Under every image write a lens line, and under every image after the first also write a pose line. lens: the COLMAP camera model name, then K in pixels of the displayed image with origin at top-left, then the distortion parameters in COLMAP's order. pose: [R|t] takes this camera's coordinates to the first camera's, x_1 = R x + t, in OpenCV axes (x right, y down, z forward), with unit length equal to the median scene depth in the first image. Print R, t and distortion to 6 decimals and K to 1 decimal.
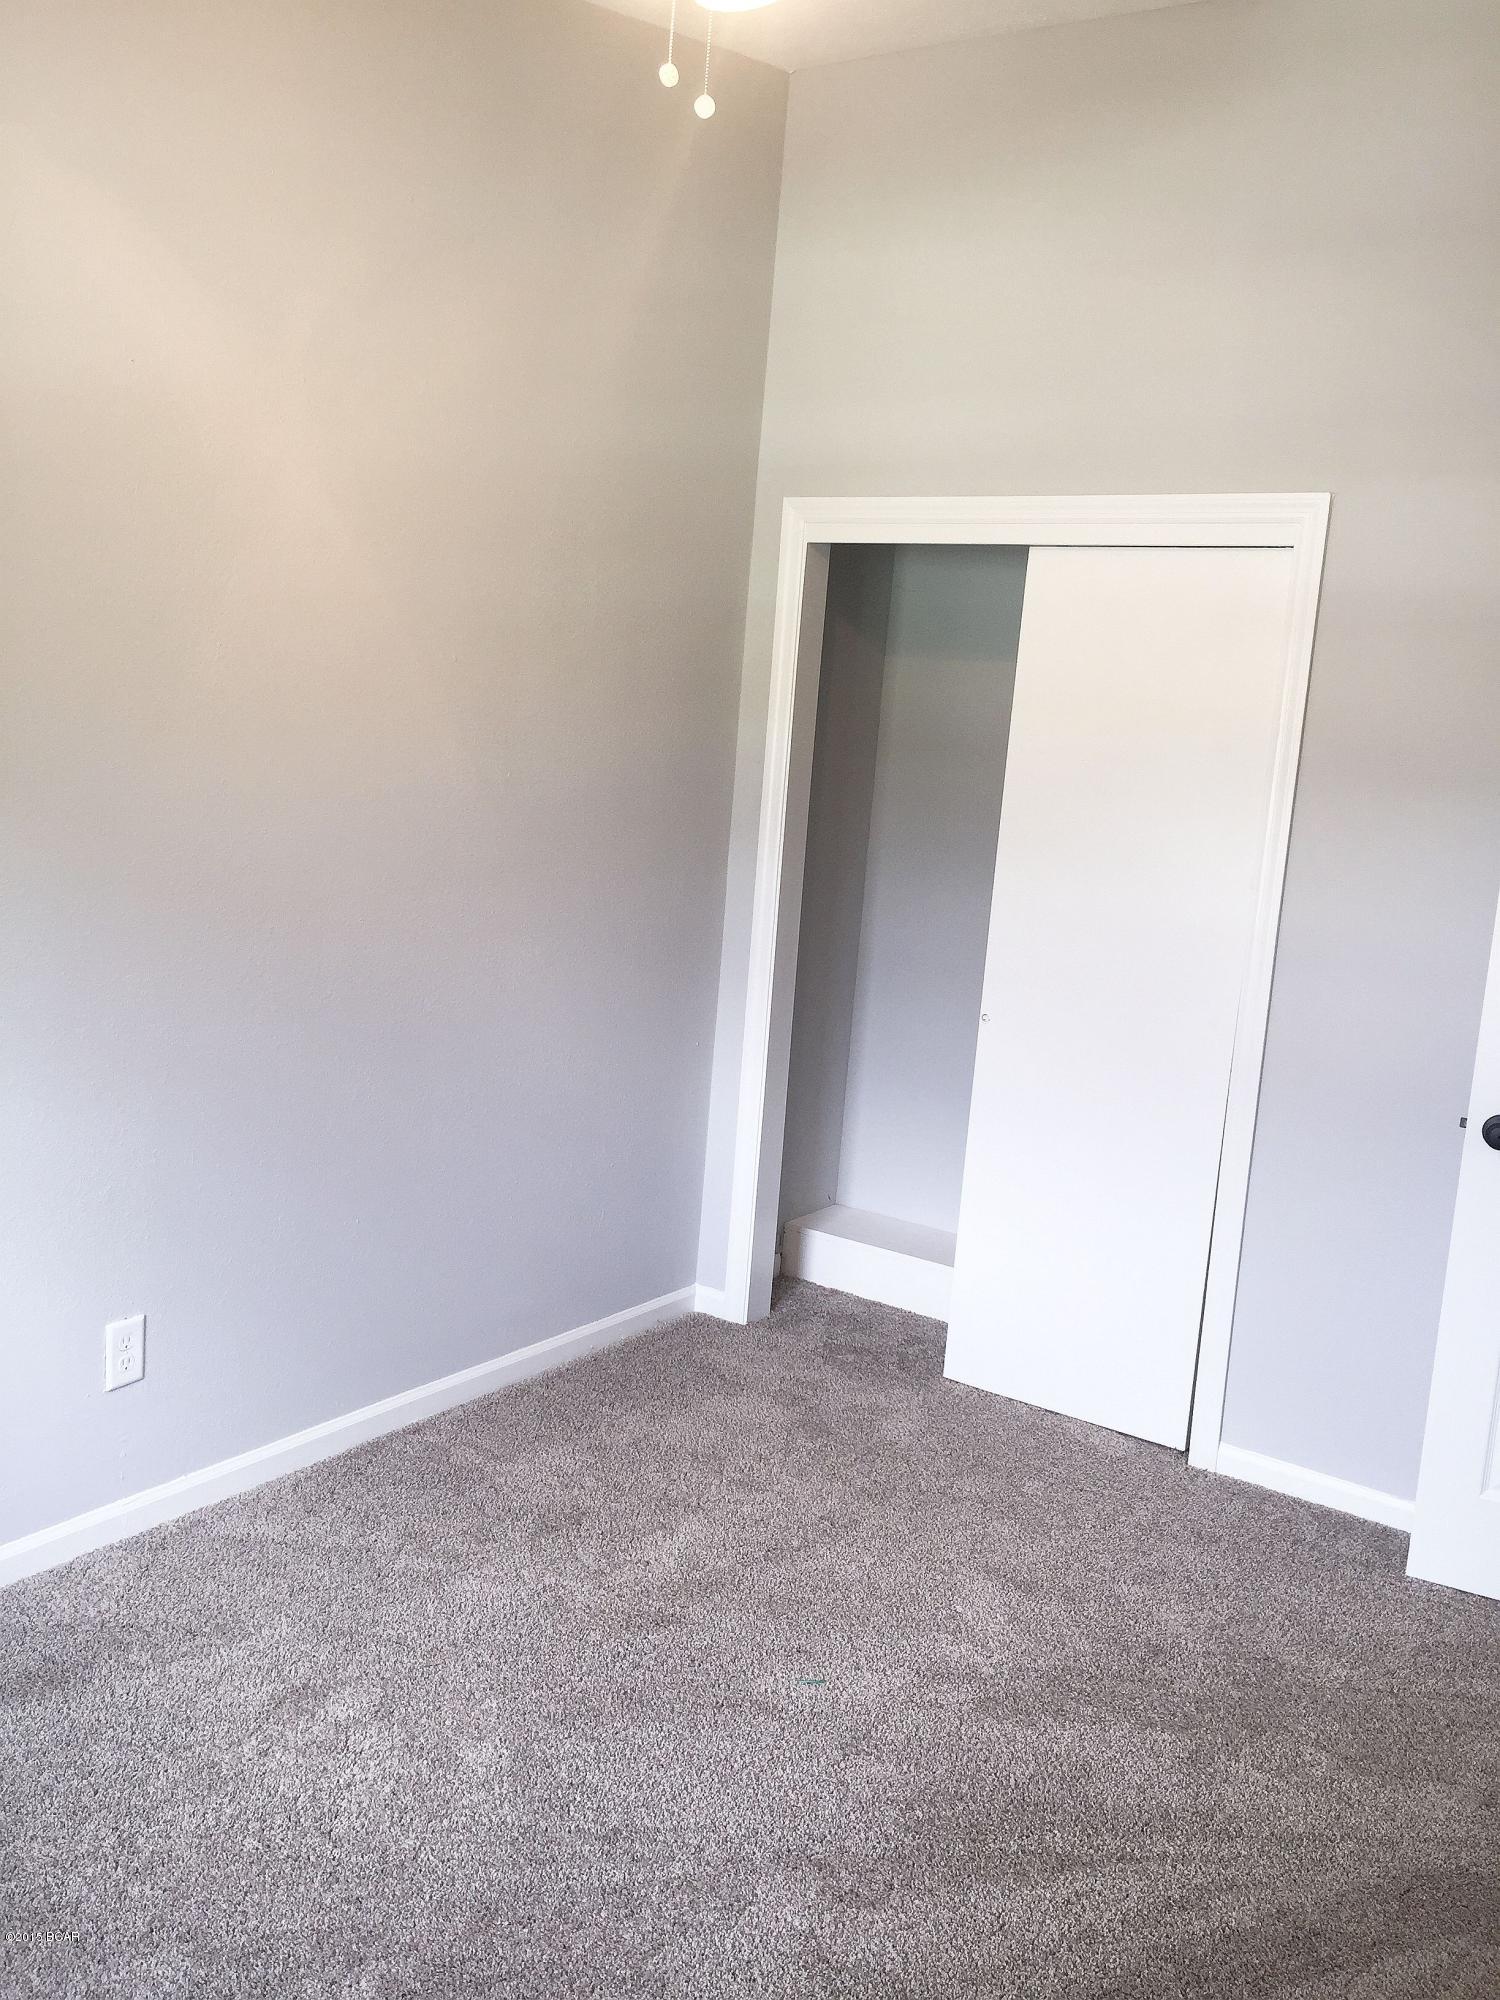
lens RADIAL K [[1714.5, 0, 744.5], [0, 1714.5, 997.3], [0, 0, 1]] dist [0.082407, -0.118080]
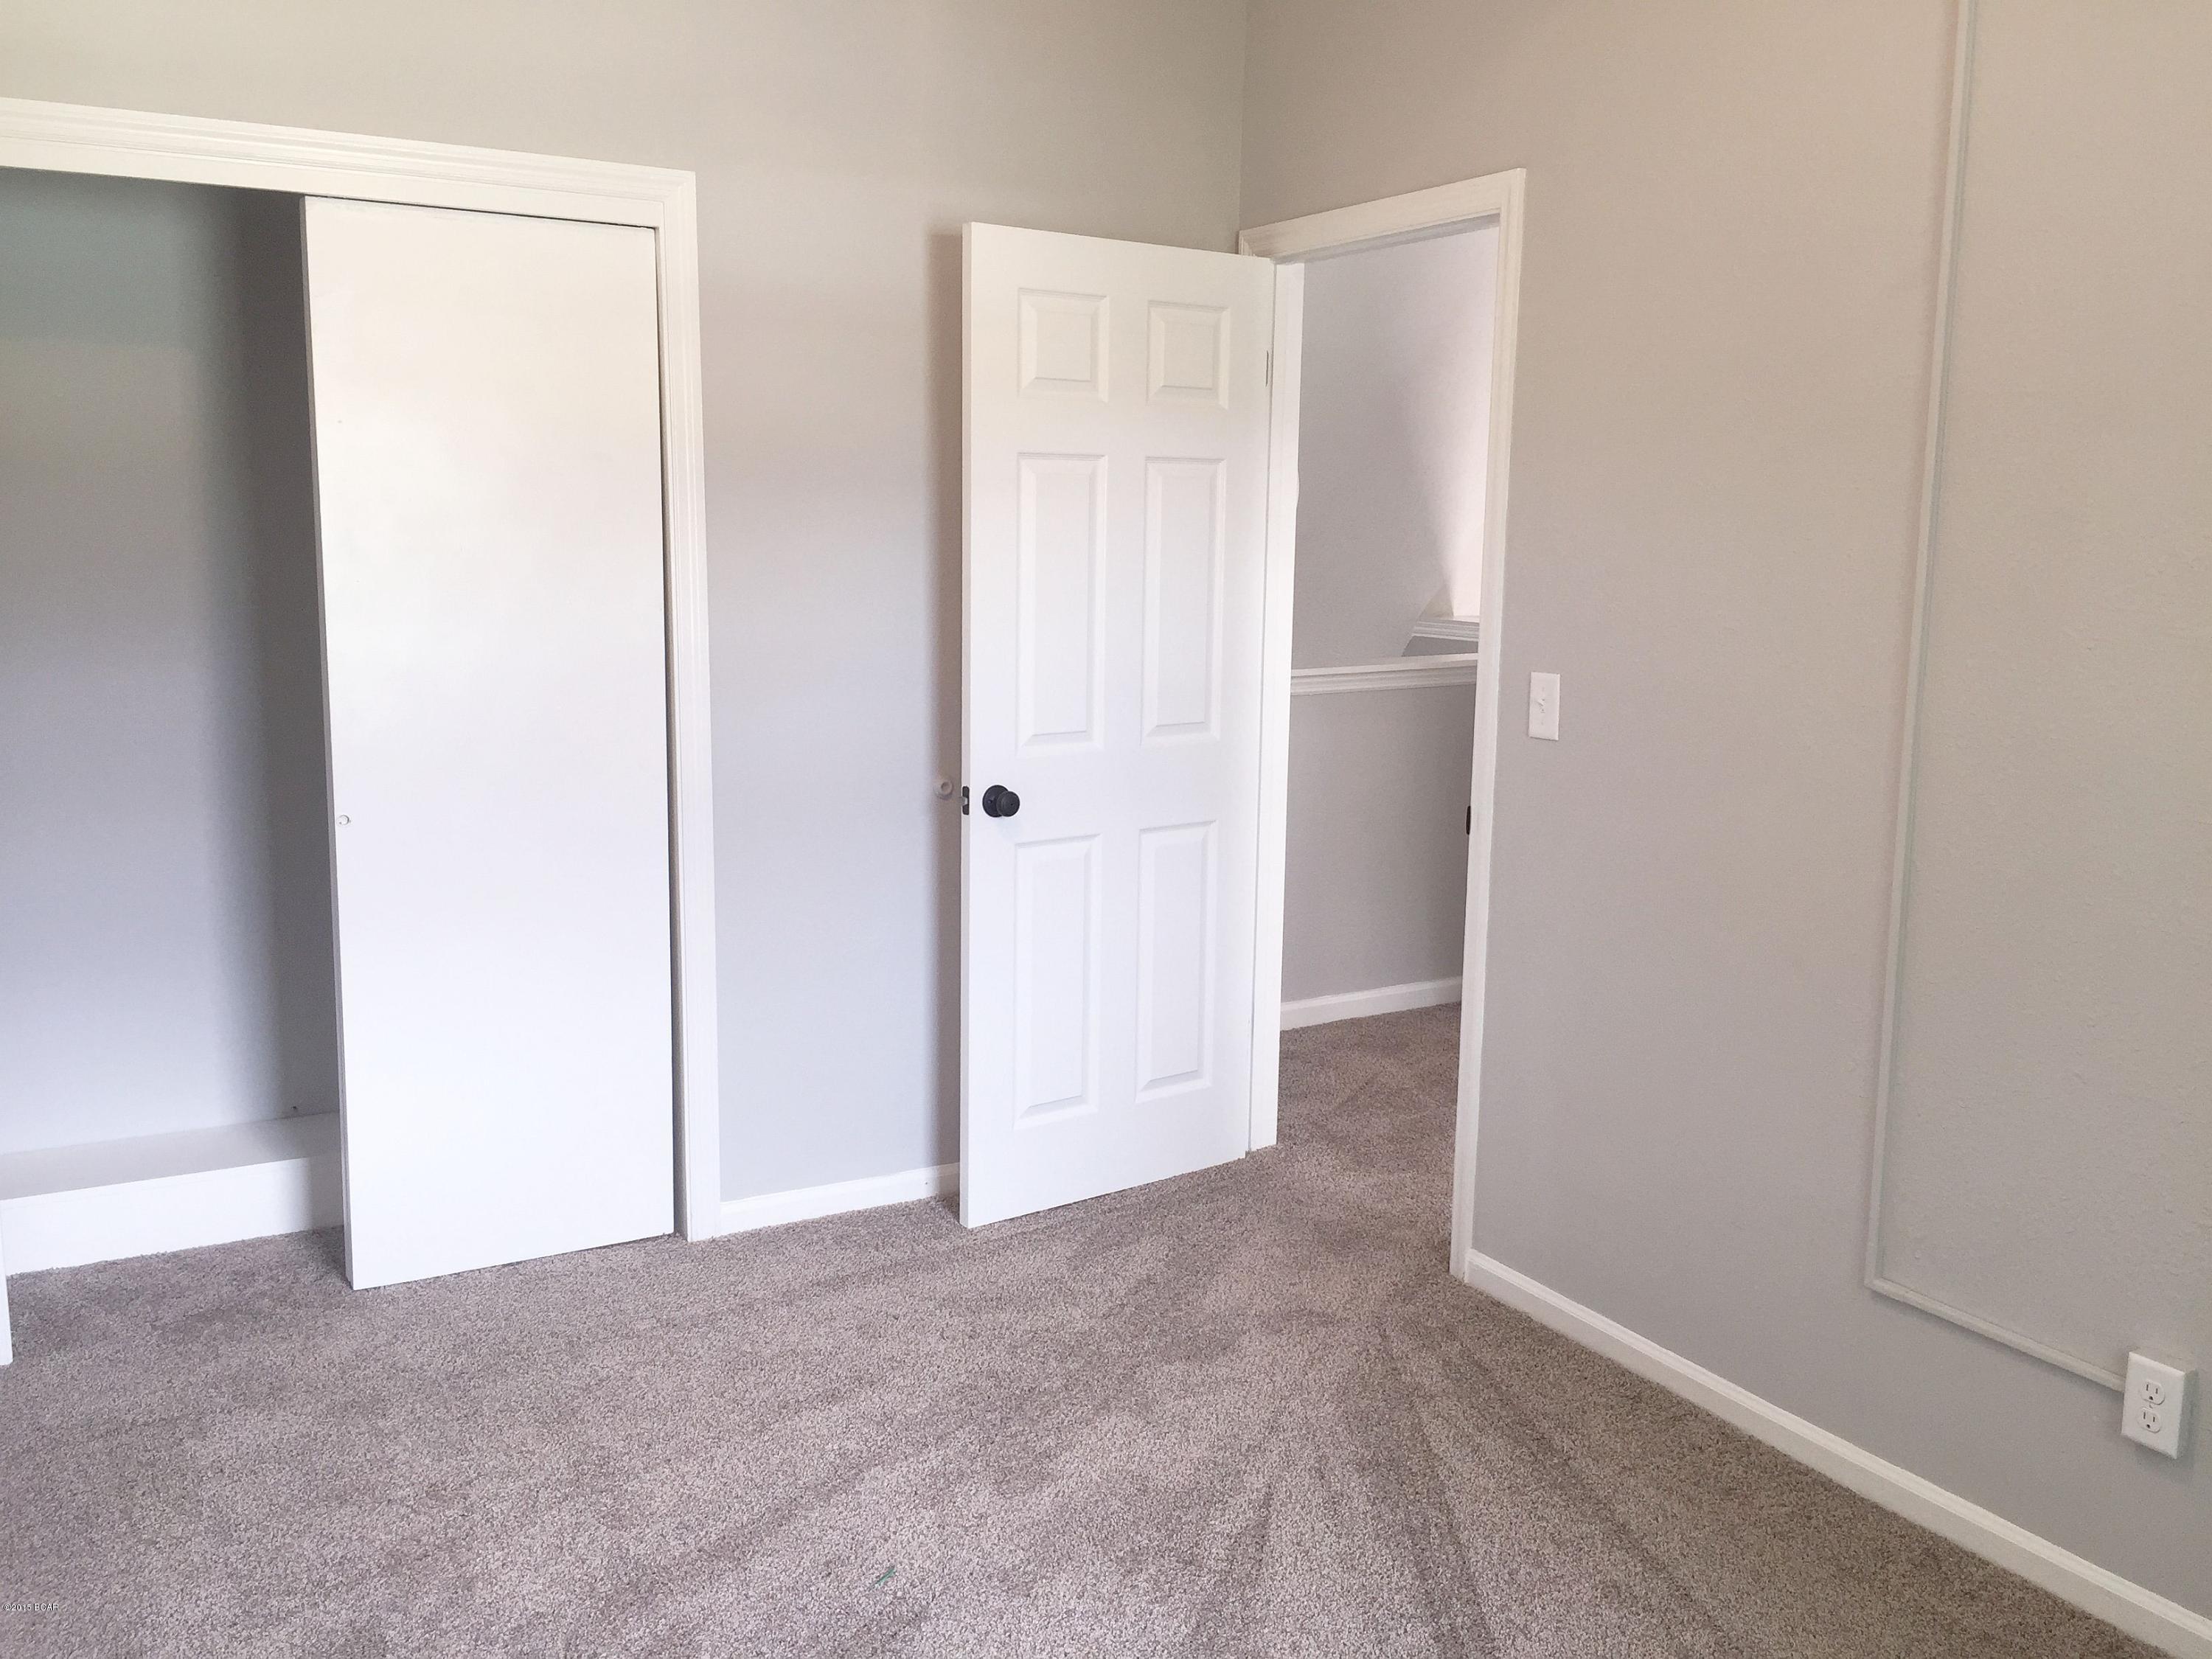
lens RADIAL K [[1896.2, 0, 1097.6], [0, 1896.2, 832.3], [0, 0, 1]] dist [0.082407, -0.118080]
pose [[0.436190, -0.218440, 0.872939, -0.504707], [0.152259, 0.974017, 0.167653, -0.082131], [-0.886880, 0.059784, 0.458116, 0.341238]]
